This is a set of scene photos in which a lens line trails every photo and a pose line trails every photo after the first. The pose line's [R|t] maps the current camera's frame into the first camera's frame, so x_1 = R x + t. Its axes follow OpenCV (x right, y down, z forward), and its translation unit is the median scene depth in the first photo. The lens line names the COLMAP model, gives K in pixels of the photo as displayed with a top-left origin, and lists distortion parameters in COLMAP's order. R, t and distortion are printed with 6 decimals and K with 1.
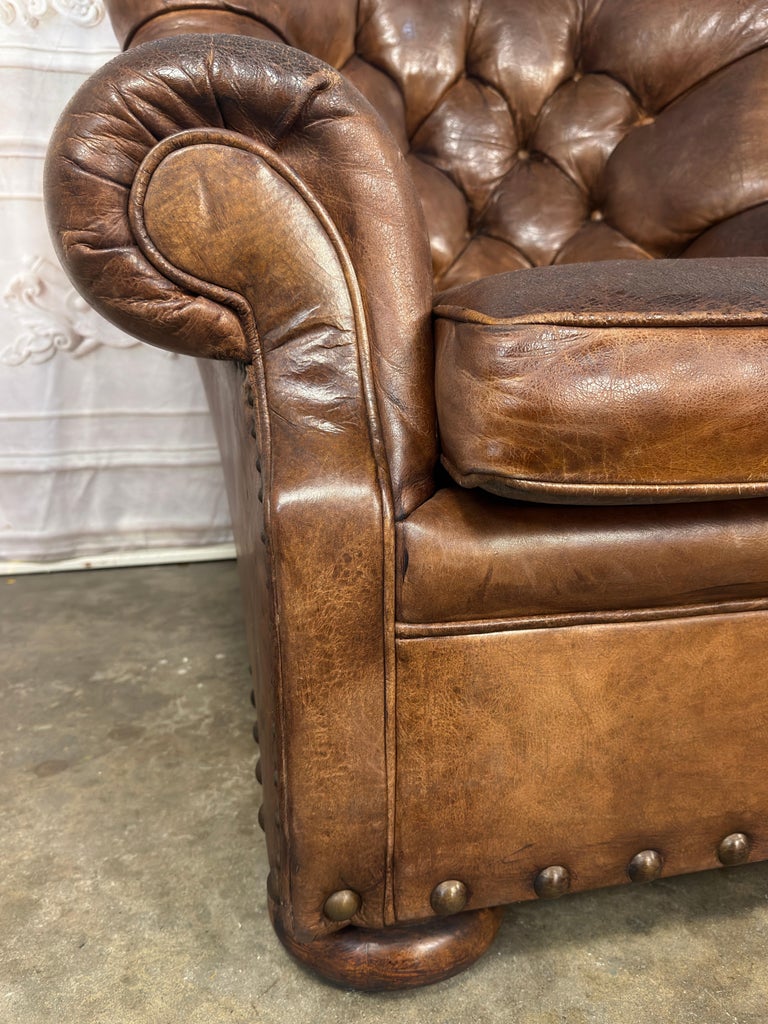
lens RADIAL K [[859.9, 0, 370.9], [0, 859.9, 513.5], [0, 0, 1]] dist [0.024730, -0.064664]
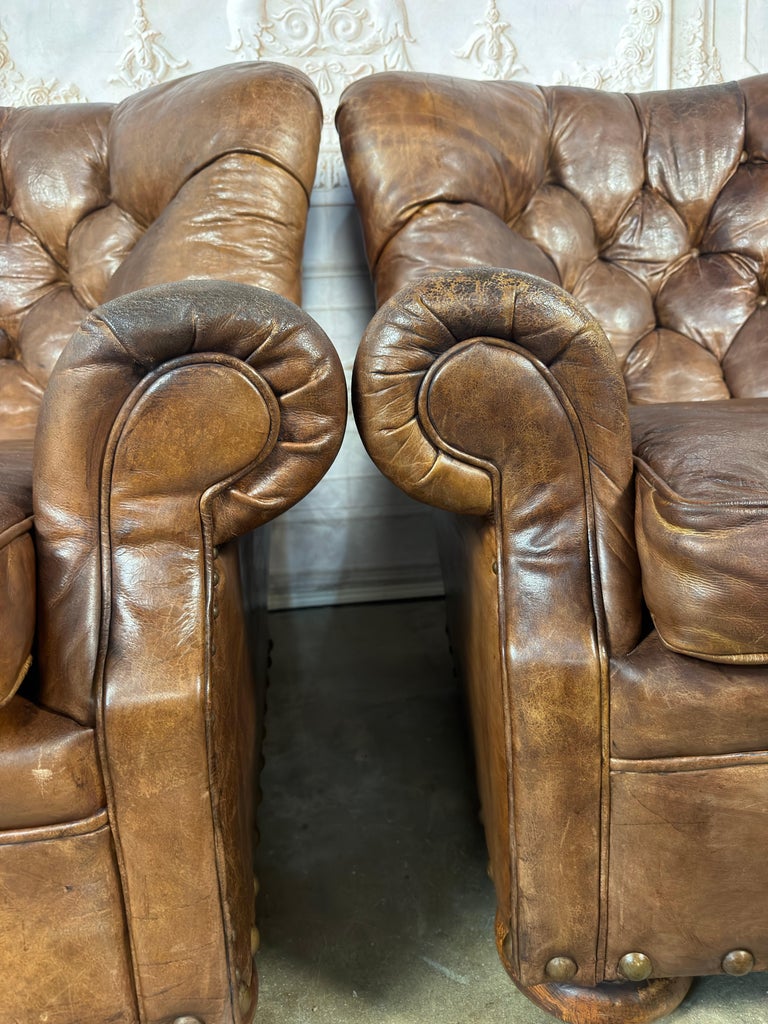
lens RADIAL K [[734.9, 0, 383.2], [0, 734.9, 512.8], [0, 0, 1]] dist [0.000971, -0.012281]
pose [[0.989132, -0.019952, -0.145668, 1.669500], [0.020172, 0.999797, 0.000033, -0.290463], [0.145637, -0.002971, 0.989334, 0.368512]]
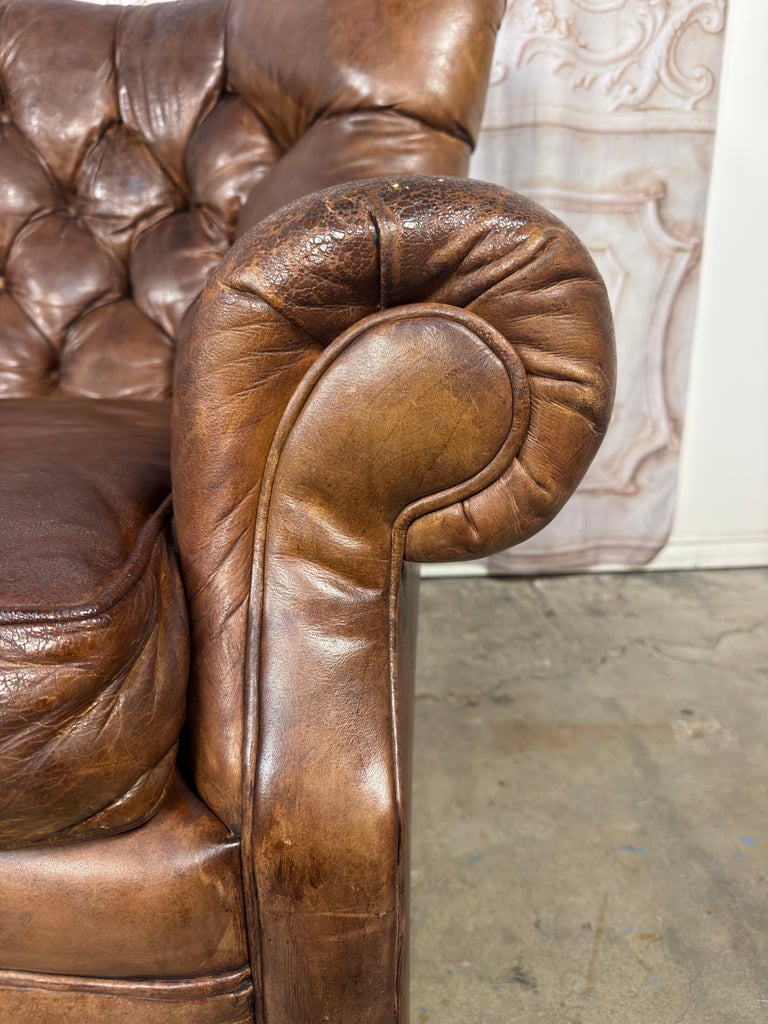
lens RADIAL K [[734.9, 0, 381.3], [0, 734.9, 517.9], [0, 0, 1]] dist [0.000971, -0.012281]
pose [[0.976458, 0.035312, -0.212799, 3.249279], [-0.020254, 0.997161, 0.072528, -0.429460], [0.214756, -0.066510, 0.974400, 0.993414]]
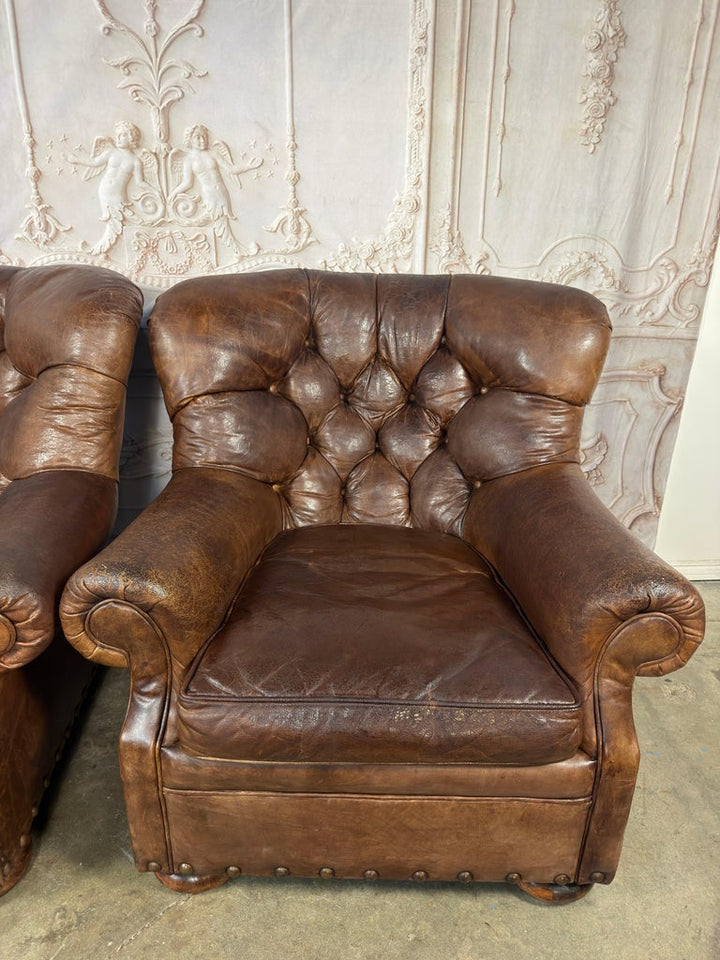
lens RADIAL K [[679.4, 0, 359.8], [0, 679.4, 486.5], [0, 0, 1]] dist [0.014866, -0.027889]
pose [[0.985314, 0.075956, -0.152930, 2.600984], [-0.053195, 0.987589, 0.147779, -1.141750], [0.162257, -0.137473, 0.977125, -0.360240]]
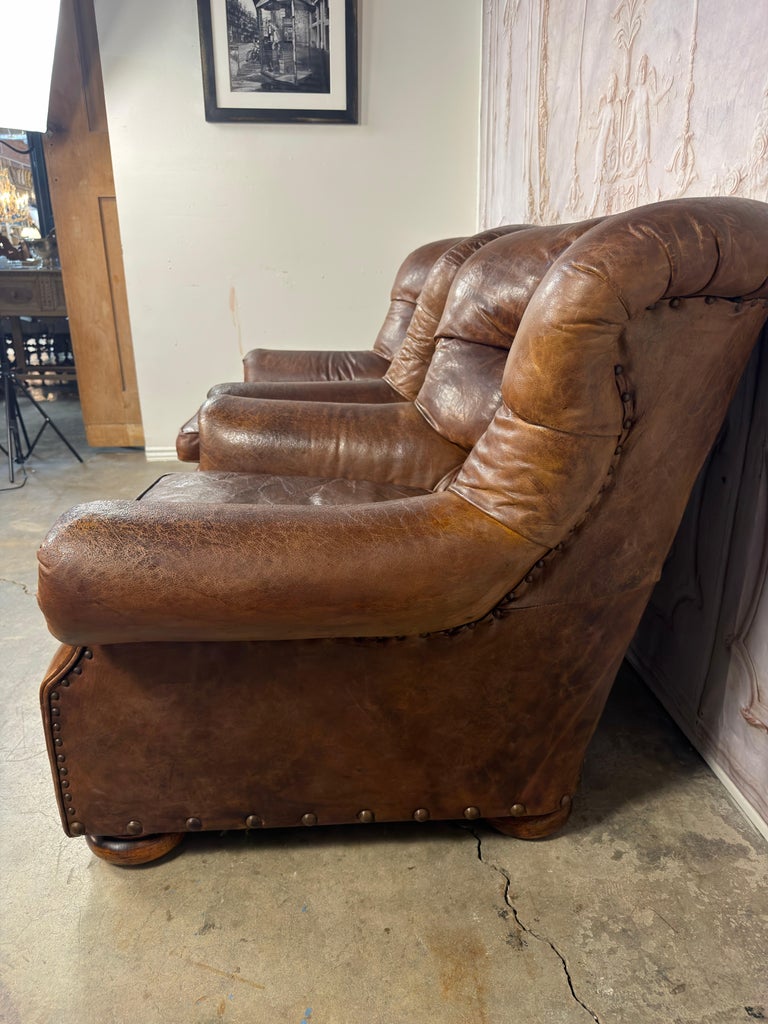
lens RADIAL K [[734.9, 0, 381.3], [0, 734.9, 509.5], [0, 0, 1]] dist [0.000971, -0.012281]
pose [[-0.161691, 0.313229, -0.935812, 4.632503], [-0.215354, 0.914235, 0.343216, -1.404656], [0.963057, 0.257025, -0.080369, 2.414967]]
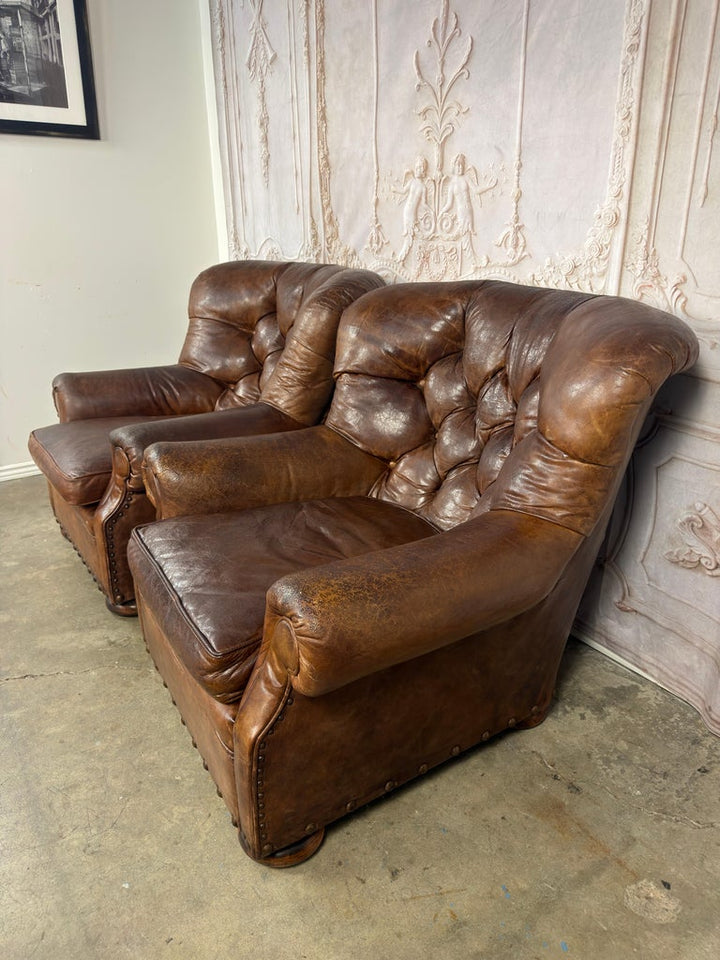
lens RADIAL K [[679.4, 0, 363.6], [0, 679.4, 486.2], [0, 0, 1]] dist [0.014866, -0.027889]
pose [[0.363772, 0.338508, -0.867803, 4.778108], [-0.211115, 0.937350, 0.277140, -1.503468], [0.907249, 0.082390, 0.412446, 0.938620]]
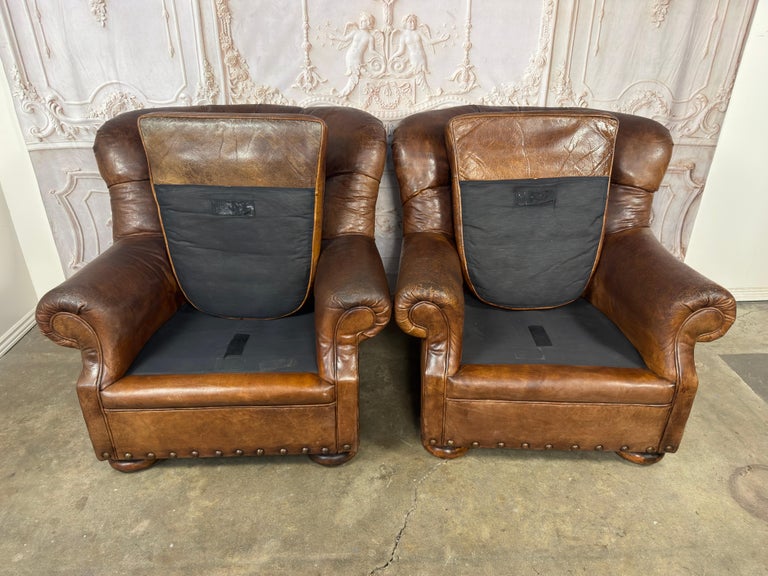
lens RADIAL K [[551.2, 0, 382.2], [0, 551.2, 294.1], [0, 0, 1]] dist [0.000971, -0.012281]
pose [[0.982802, 0.085397, -0.163727, 1.910119], [-0.044925, 0.970577, 0.236563, -1.236739], [0.179112, -0.225139, 0.957722, -1.508083]]
